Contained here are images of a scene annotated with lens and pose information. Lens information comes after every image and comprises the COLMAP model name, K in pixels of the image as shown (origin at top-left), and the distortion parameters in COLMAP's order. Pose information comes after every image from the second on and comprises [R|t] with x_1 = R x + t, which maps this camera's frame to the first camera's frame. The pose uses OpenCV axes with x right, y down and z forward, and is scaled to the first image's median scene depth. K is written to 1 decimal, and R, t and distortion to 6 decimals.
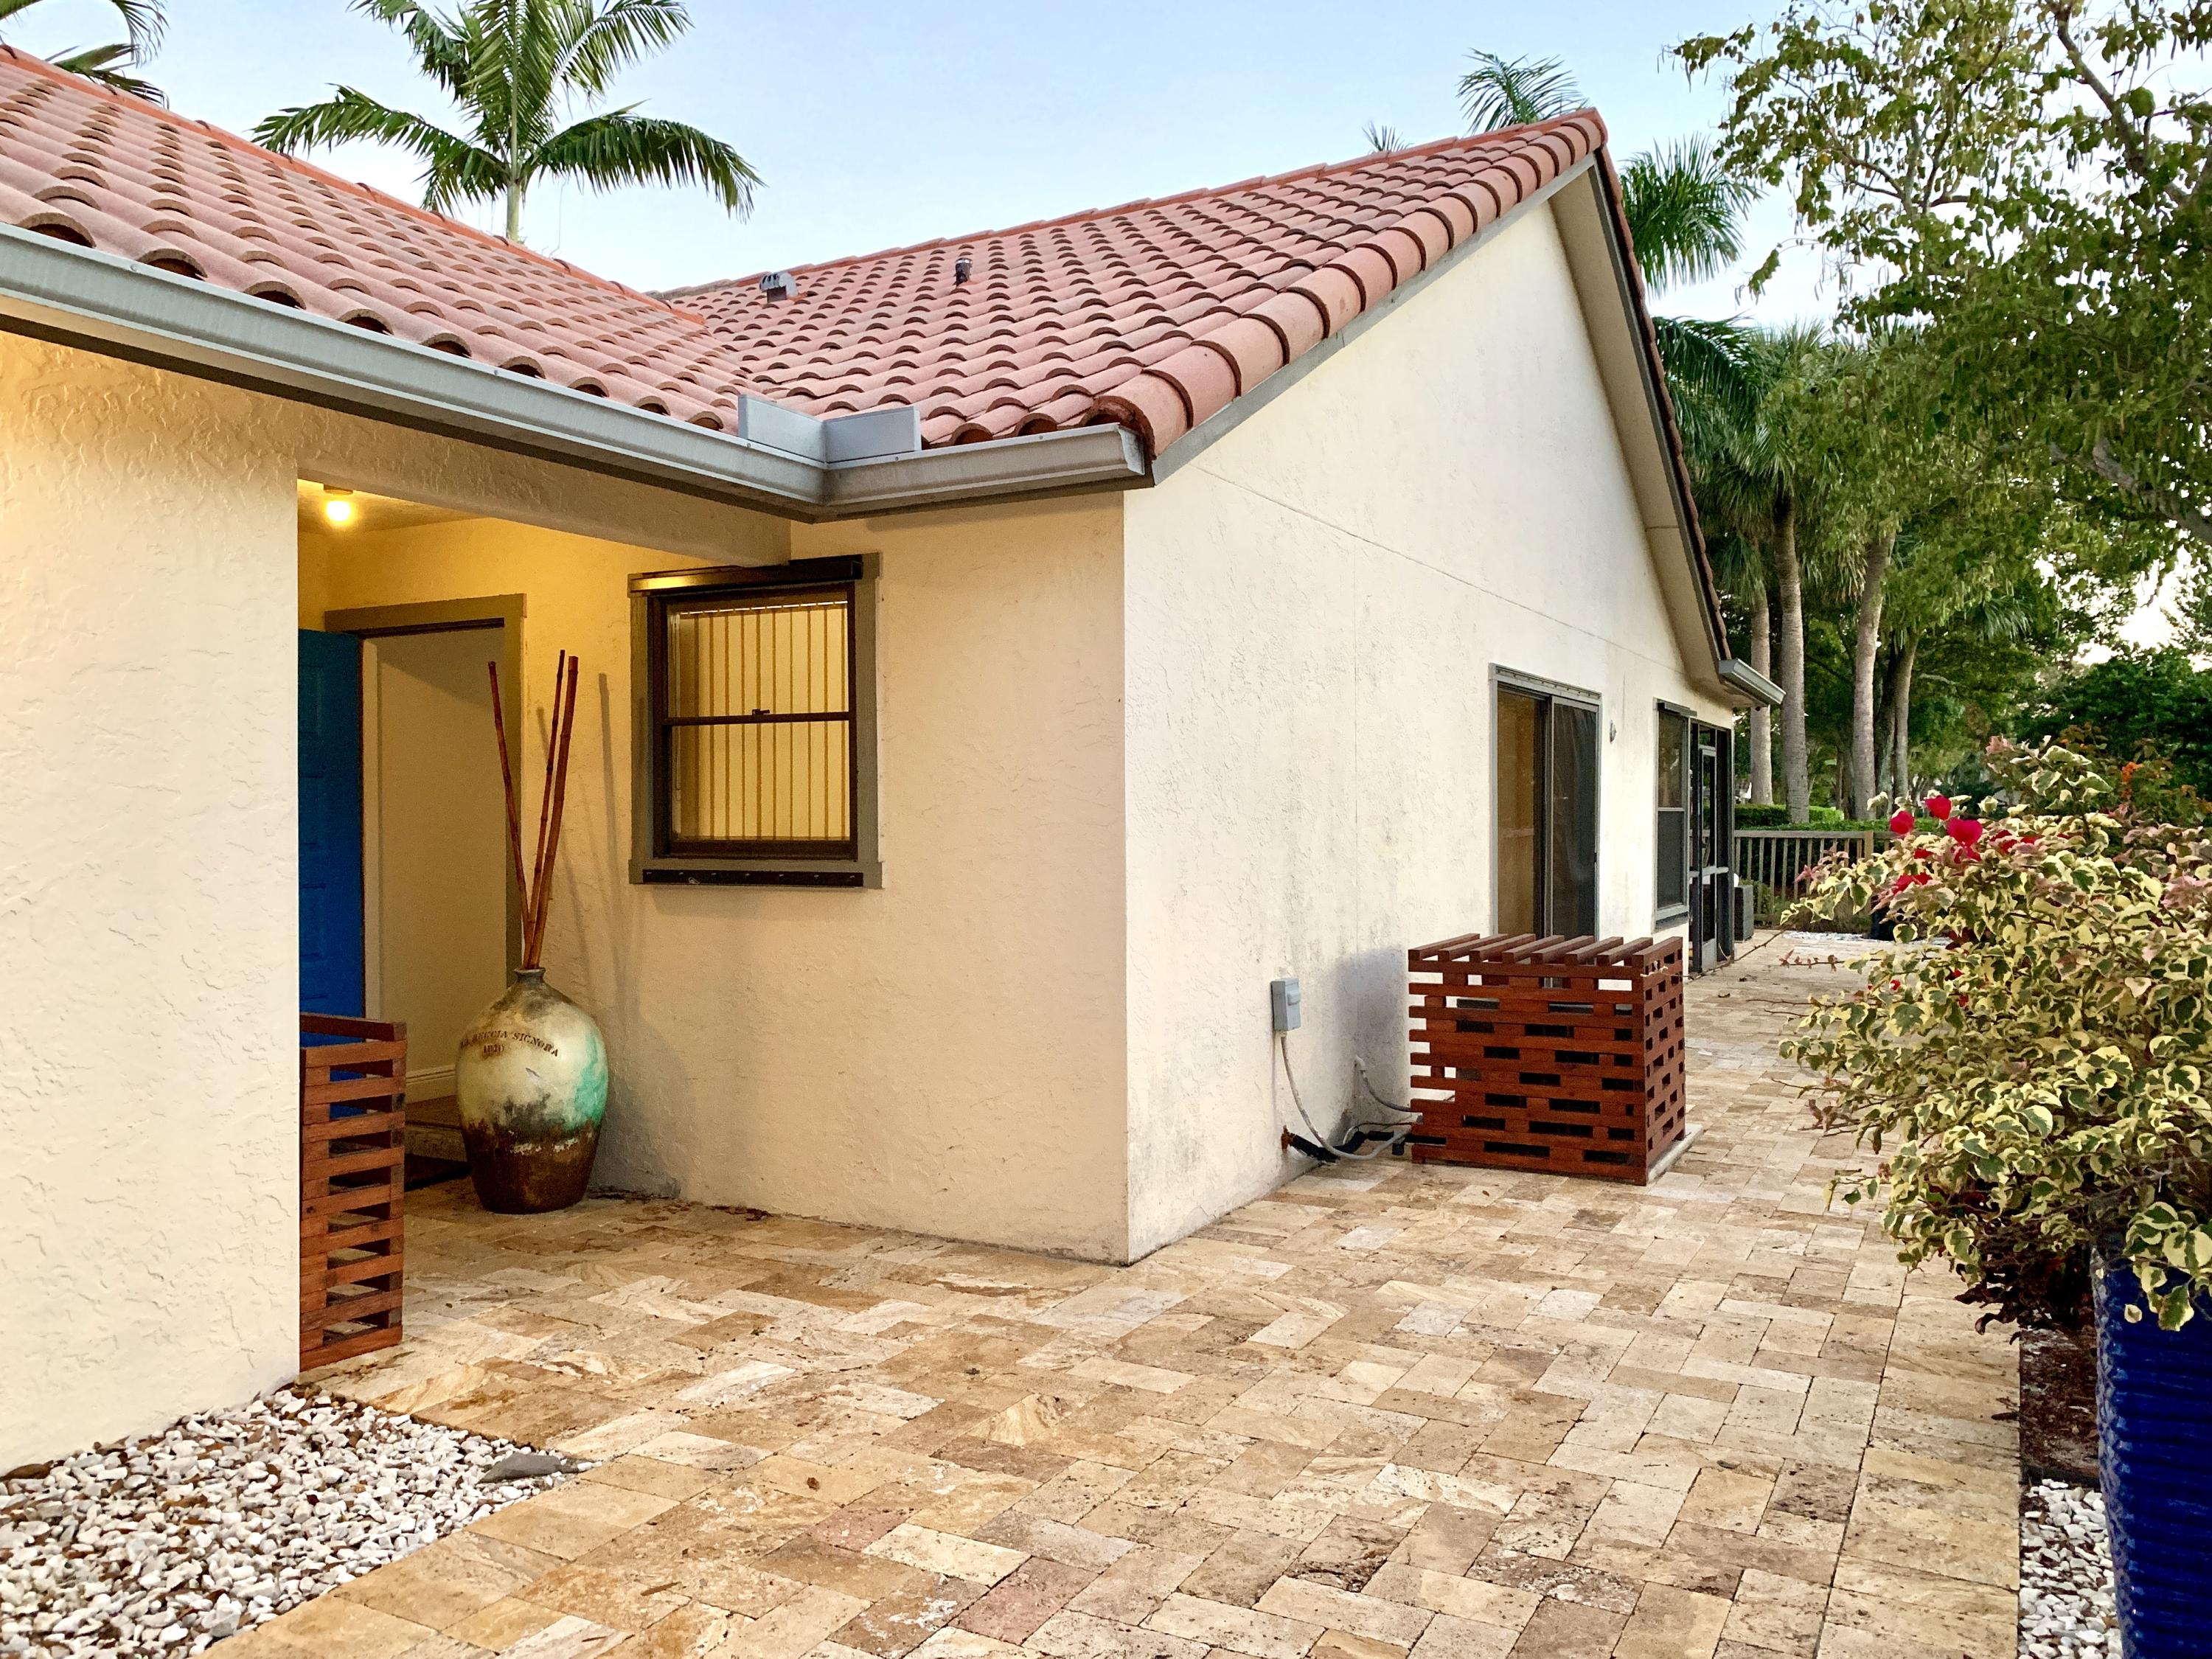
lens RADIAL K [[1683.5, 0, 1111.7], [0, 1683.5, 820.8], [0, 0, 1]] dist [0.020859, -0.025235]
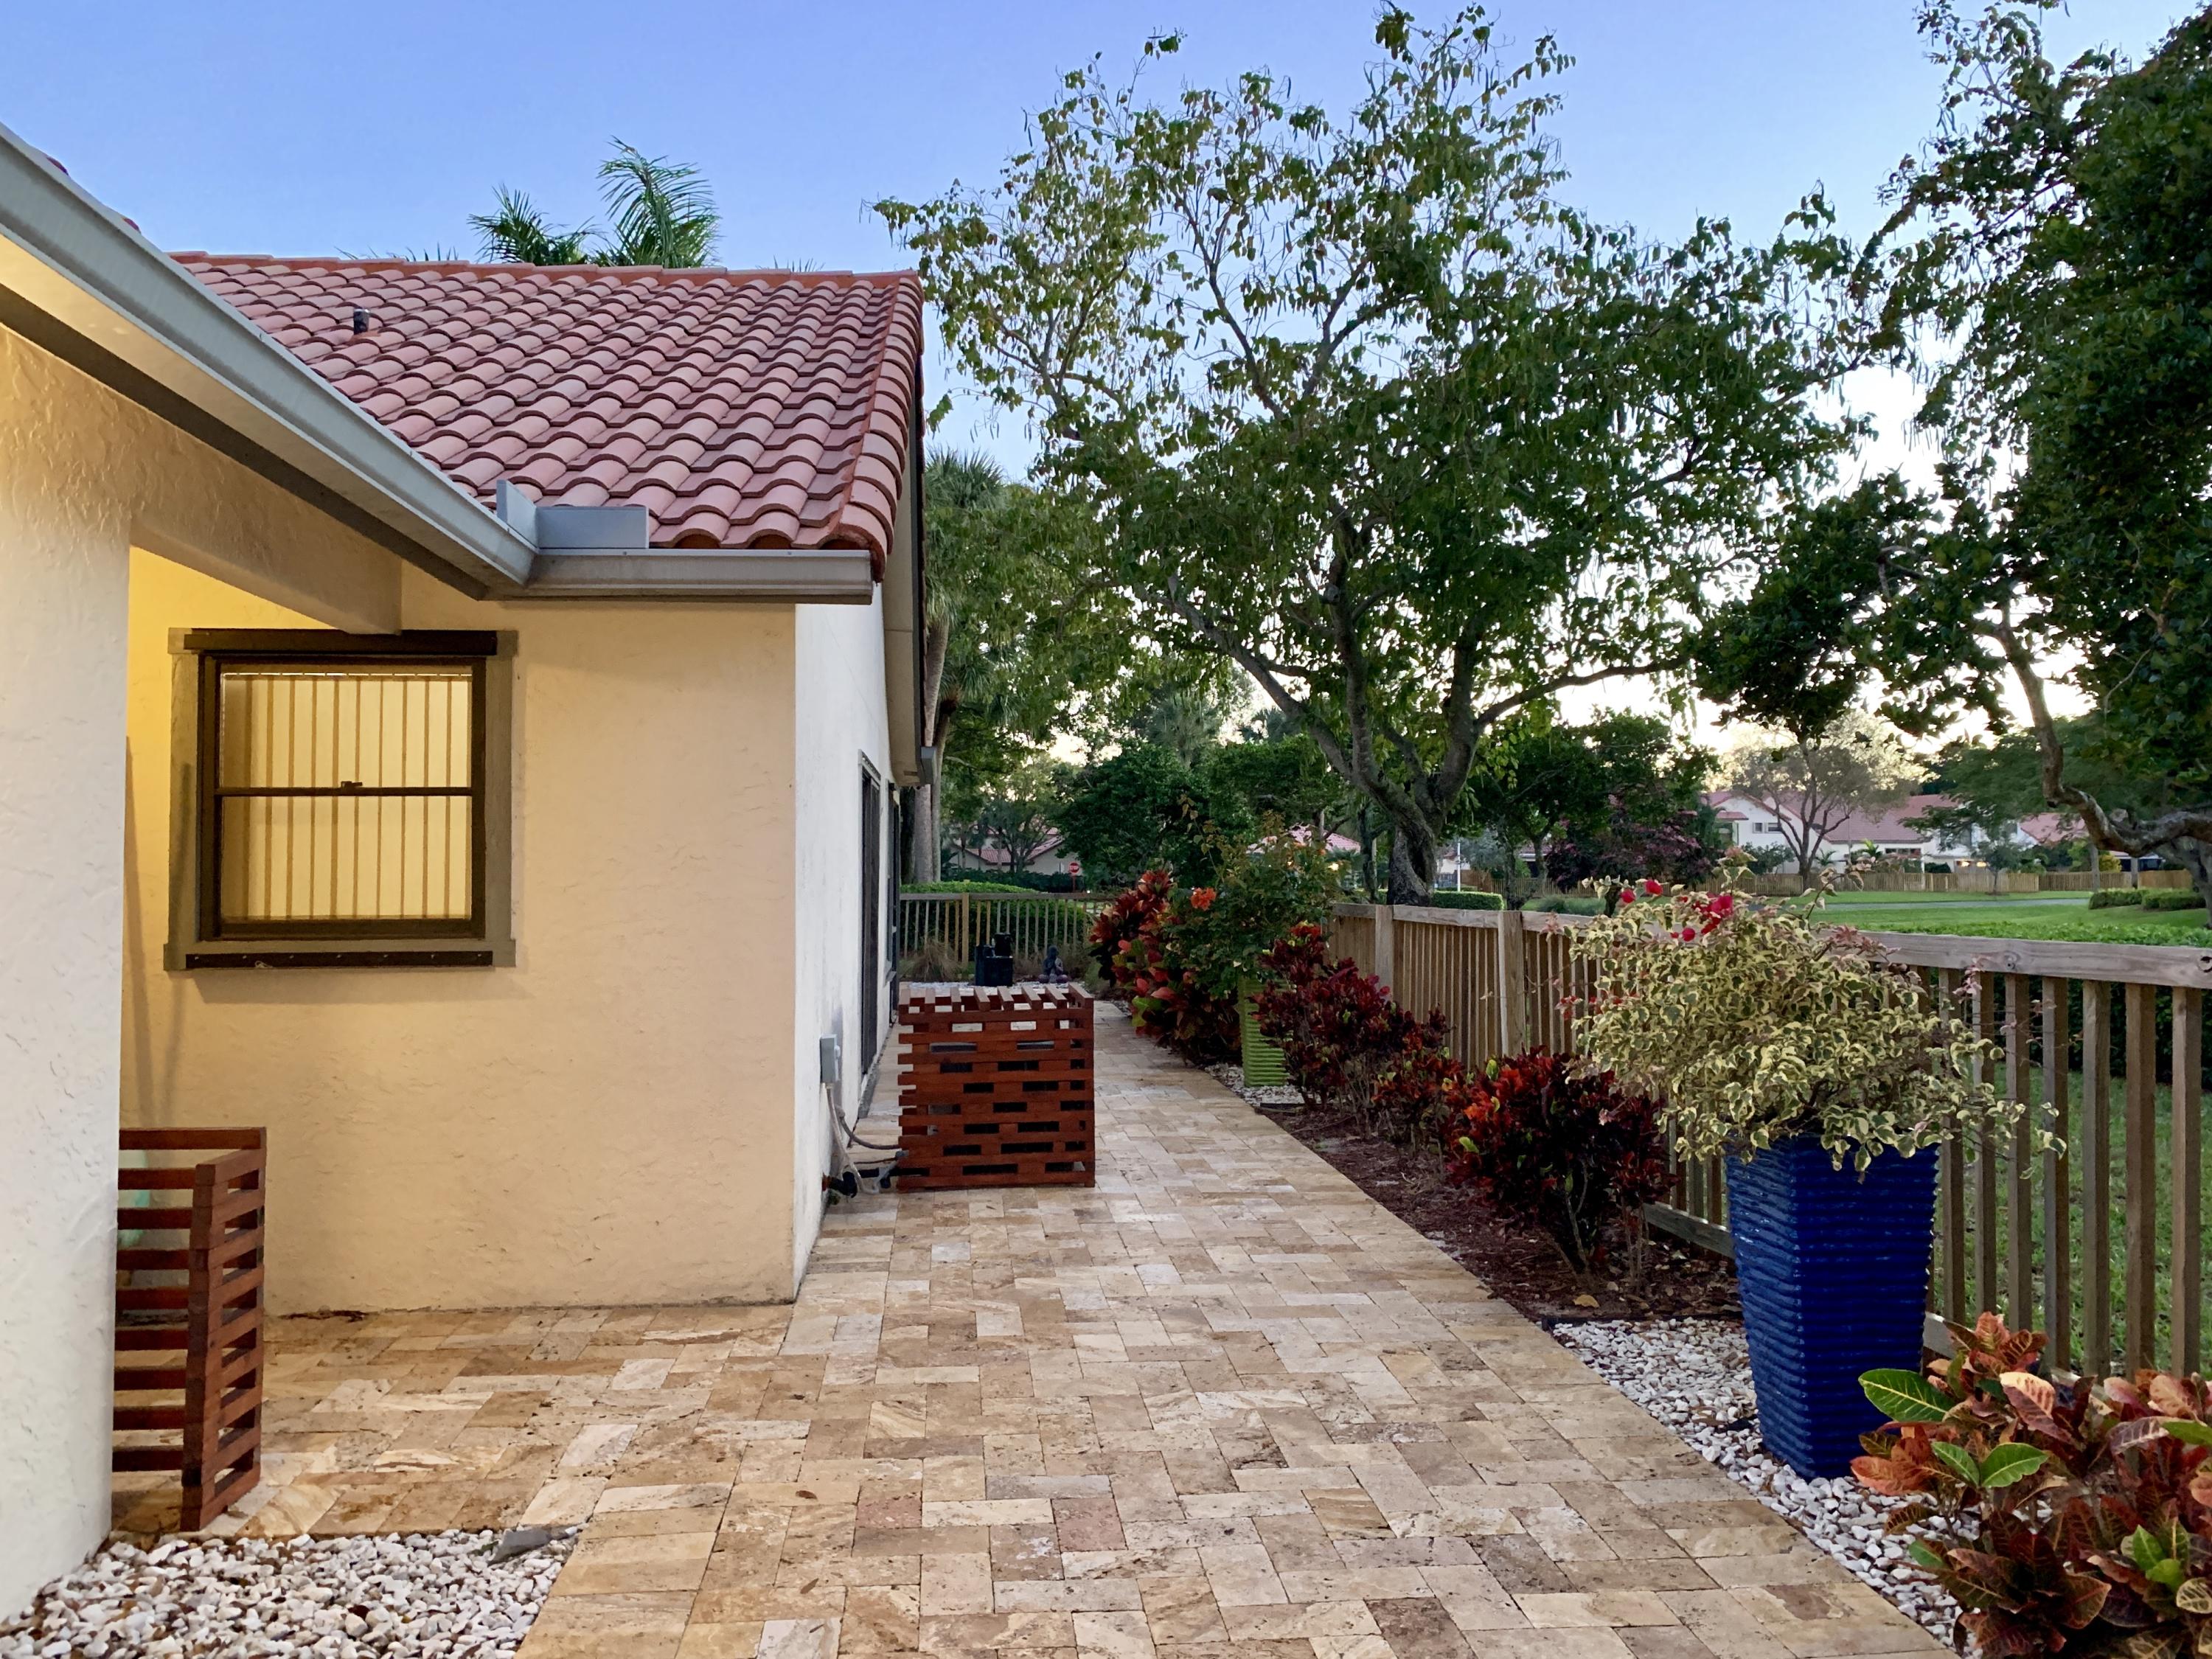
lens RADIAL K [[1683.5, 0, 1106.5], [0, 1683.5, 830.6], [0, 0, 1]] dist [0.020859, -0.025235]
pose [[0.829514, 0.013120, 0.558332, -0.488875], [0.004807, 0.999519, -0.030629, -0.009164], [-0.558465, 0.028091, 0.829052, -0.038249]]
